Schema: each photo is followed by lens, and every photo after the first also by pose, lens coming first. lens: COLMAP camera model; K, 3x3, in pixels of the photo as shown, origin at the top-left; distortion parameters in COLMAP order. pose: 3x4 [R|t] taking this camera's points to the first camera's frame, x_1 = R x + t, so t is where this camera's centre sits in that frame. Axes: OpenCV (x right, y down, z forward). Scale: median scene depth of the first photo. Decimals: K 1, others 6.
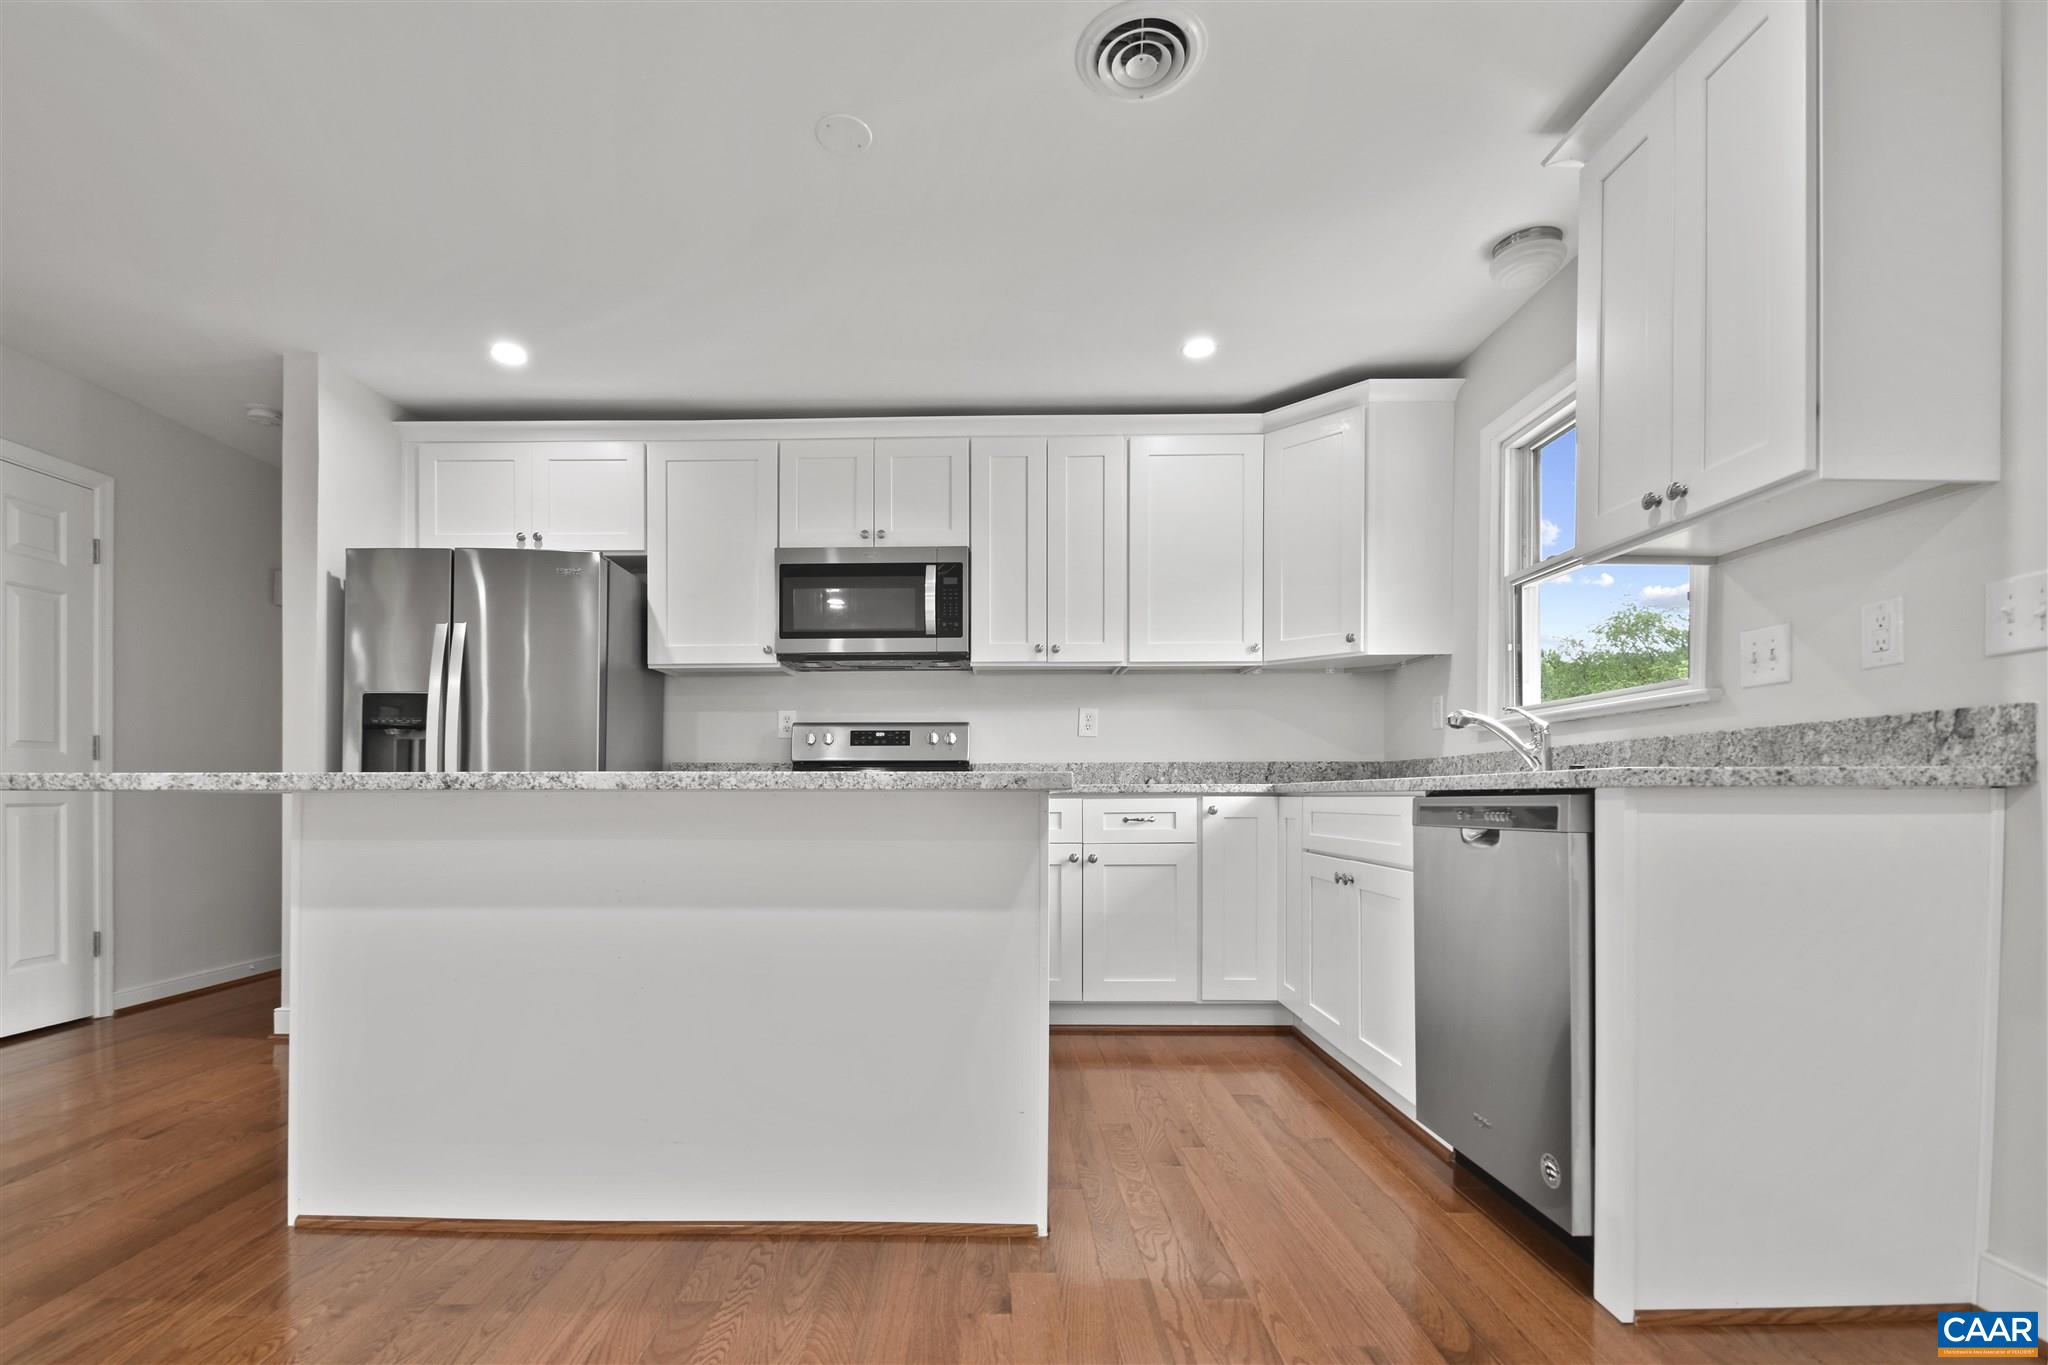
lens RADIAL K [[936.0, 0, 958.2], [0, 936.0, 776.7], [0, 0, 1]] dist [0.014584, 0.000336]
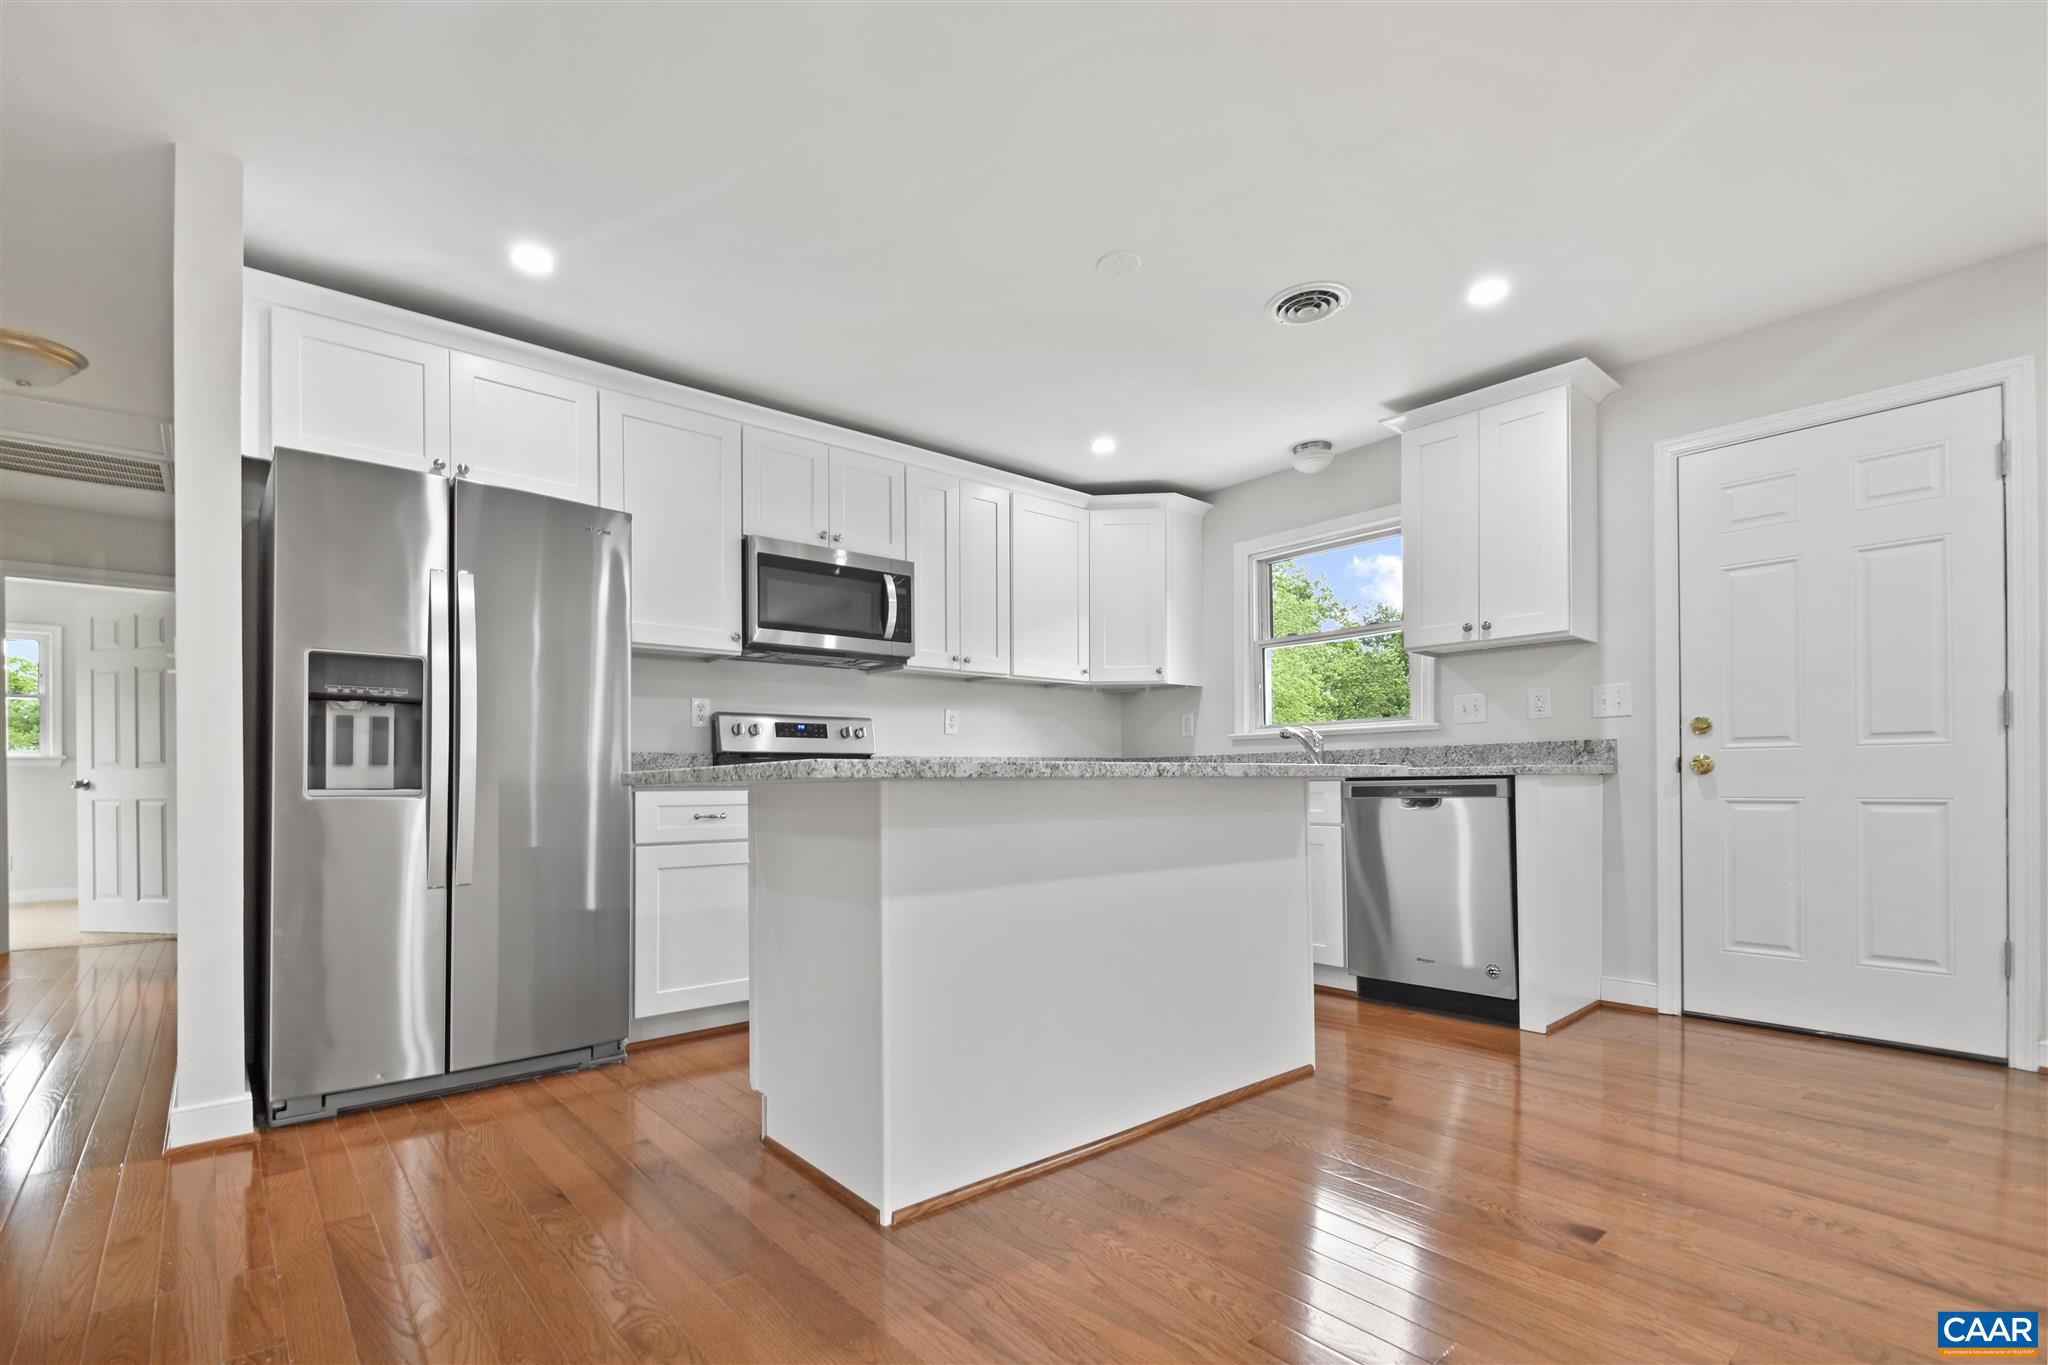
lens RADIAL K [[936.0, 0, 958.2], [0, 936.0, 776.7], [0, 0, 1]] dist [0.014584, 0.000336]
pose [[0.762359, -0.002065, 0.647151, -0.679772], [-0.003216, 0.999970, 0.006980, 0.002535], [-0.647147, -0.007403, 0.762330, 0.109017]]
